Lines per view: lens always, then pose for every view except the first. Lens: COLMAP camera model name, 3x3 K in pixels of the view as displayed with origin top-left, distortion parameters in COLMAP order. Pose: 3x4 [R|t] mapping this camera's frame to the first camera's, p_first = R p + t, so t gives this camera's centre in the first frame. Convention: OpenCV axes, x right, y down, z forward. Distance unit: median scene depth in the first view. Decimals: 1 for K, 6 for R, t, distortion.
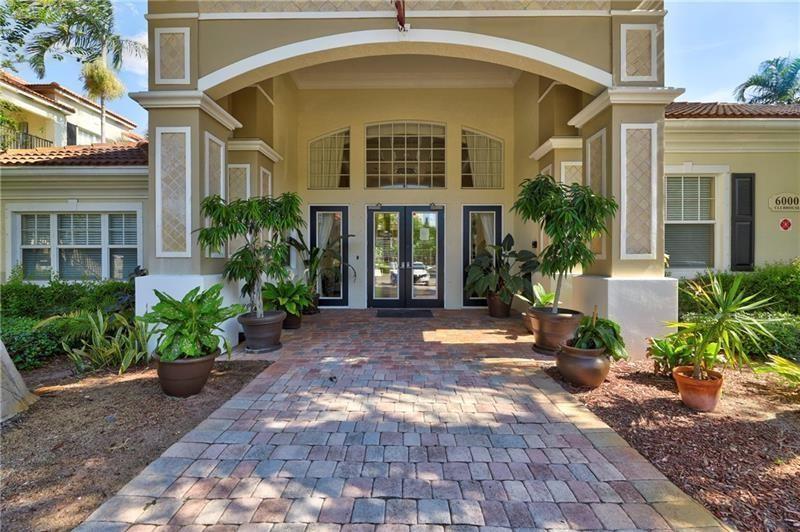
lens RADIAL K [[317.4, 0, 400.0], [0, 317.4, 266.0], [0, 0, 1]] dist [-0.005015, -0.000519]
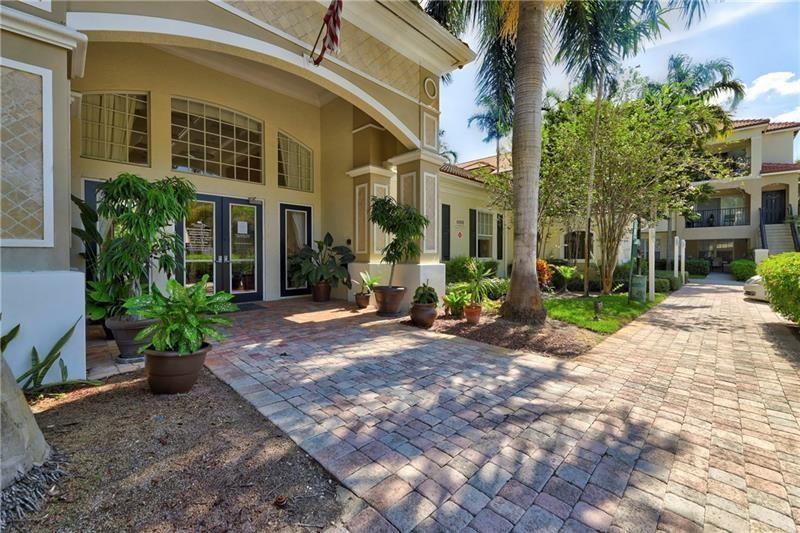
lens RADIAL K [[317.4, 0, 400.0], [0, 317.4, 266.5], [0, 0, 1]] dist [-0.005015, -0.000519]
pose [[0.703302, -0.024767, 0.710459, -0.593644], [0.012786, 0.999672, 0.022192, 0.011533], [-0.710776, -0.006524, 0.703388, -0.092355]]
